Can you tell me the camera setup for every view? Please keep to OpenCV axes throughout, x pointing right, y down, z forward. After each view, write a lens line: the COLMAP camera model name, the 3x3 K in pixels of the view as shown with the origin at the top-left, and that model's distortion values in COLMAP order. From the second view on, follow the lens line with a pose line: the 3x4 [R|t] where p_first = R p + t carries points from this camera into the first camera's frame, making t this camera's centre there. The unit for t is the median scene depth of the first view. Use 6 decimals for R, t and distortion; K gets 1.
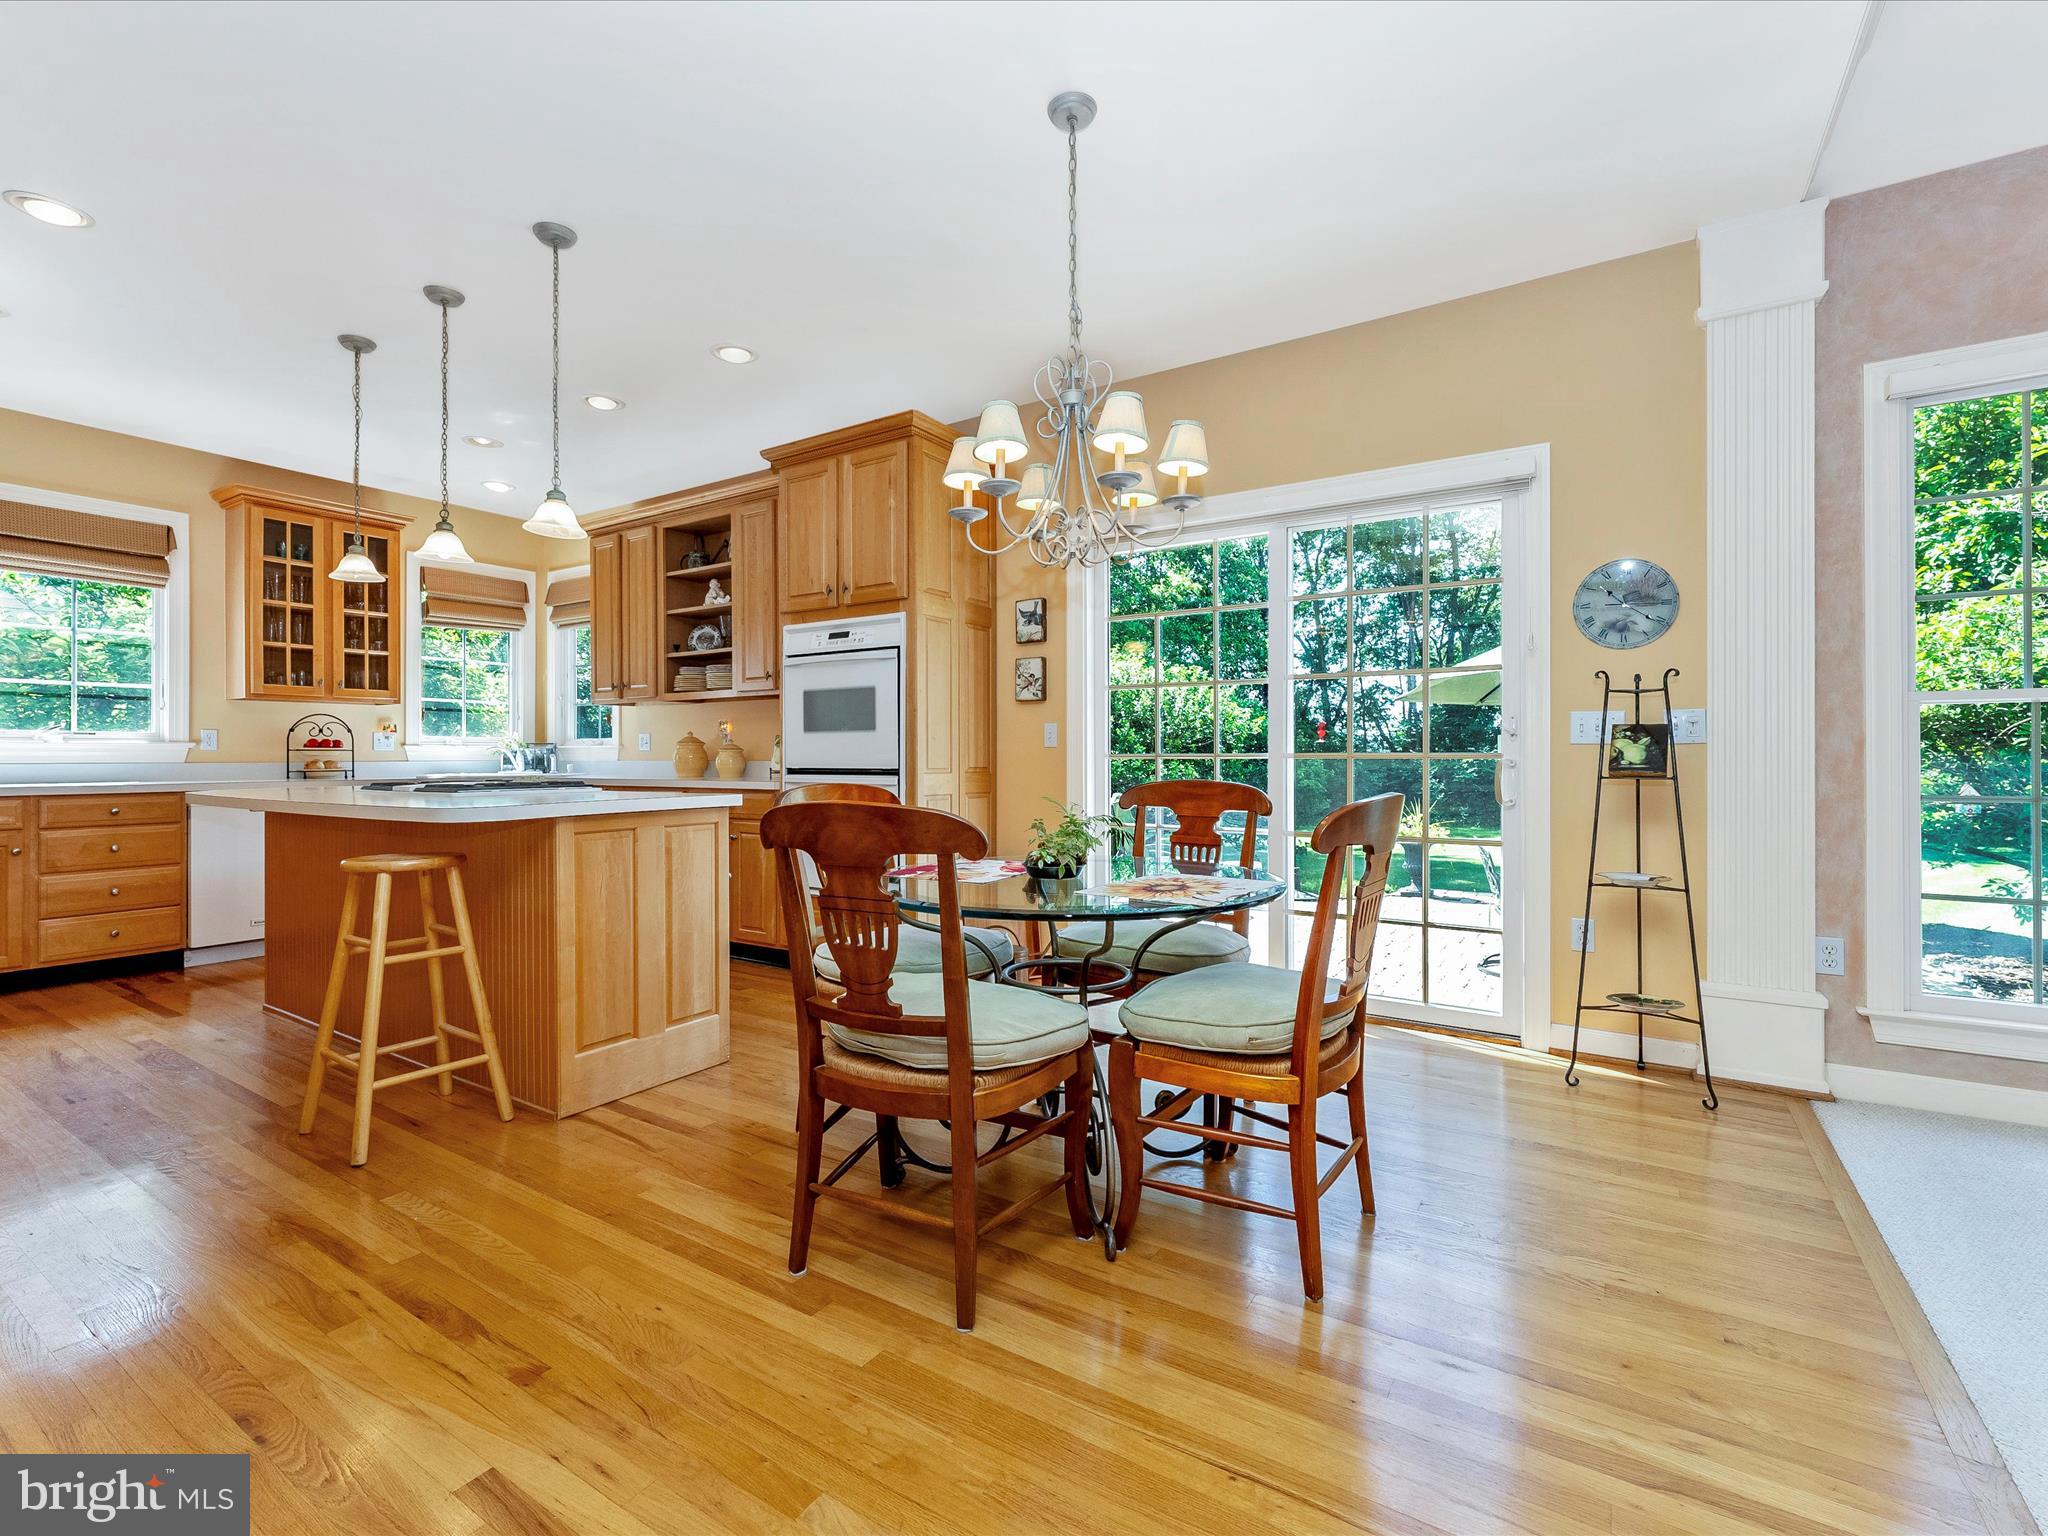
lens RADIAL K [[939.8, 0, 1020.7], [0, 939.8, 744.6], [0, 0, 1]] dist [-0.000595, -0.000522]
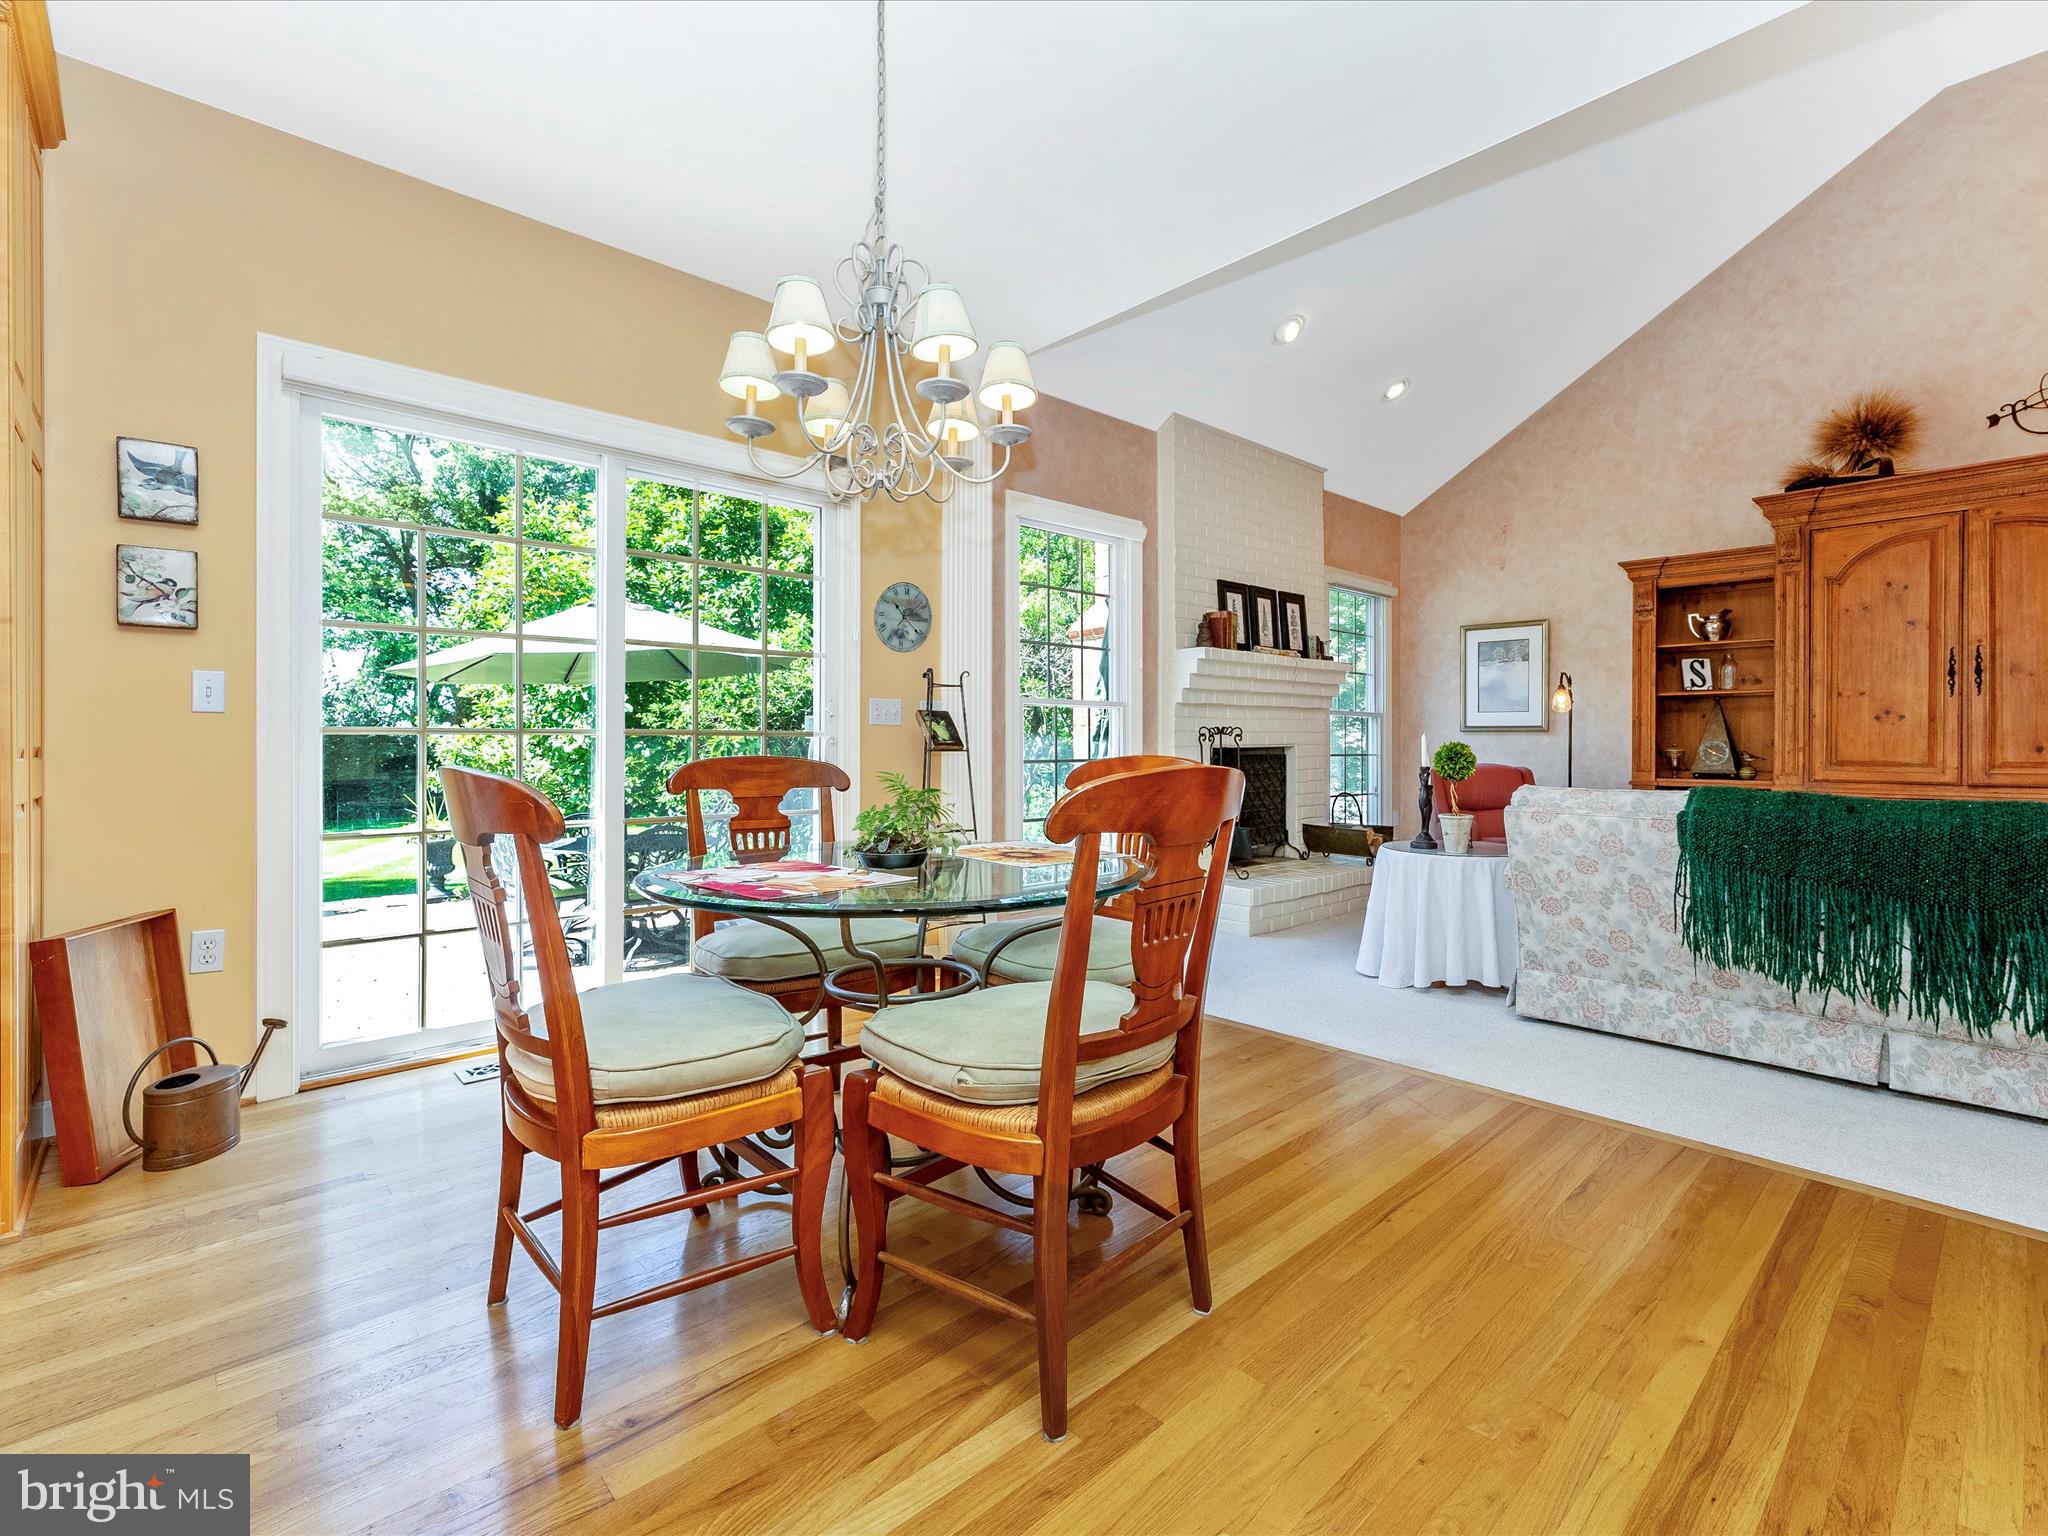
lens RADIAL K [[942.3, 0, 1030.9], [0, 942.3, 745.4], [0, 0, 1]] dist [0.003032, 0.001004]
pose [[0.231881, 0.000694, 0.972744, -0.566158], [-0.010796, 0.999940, 0.001861, 0.022308], [-0.972684, -0.010934, 0.231875, 0.517517]]
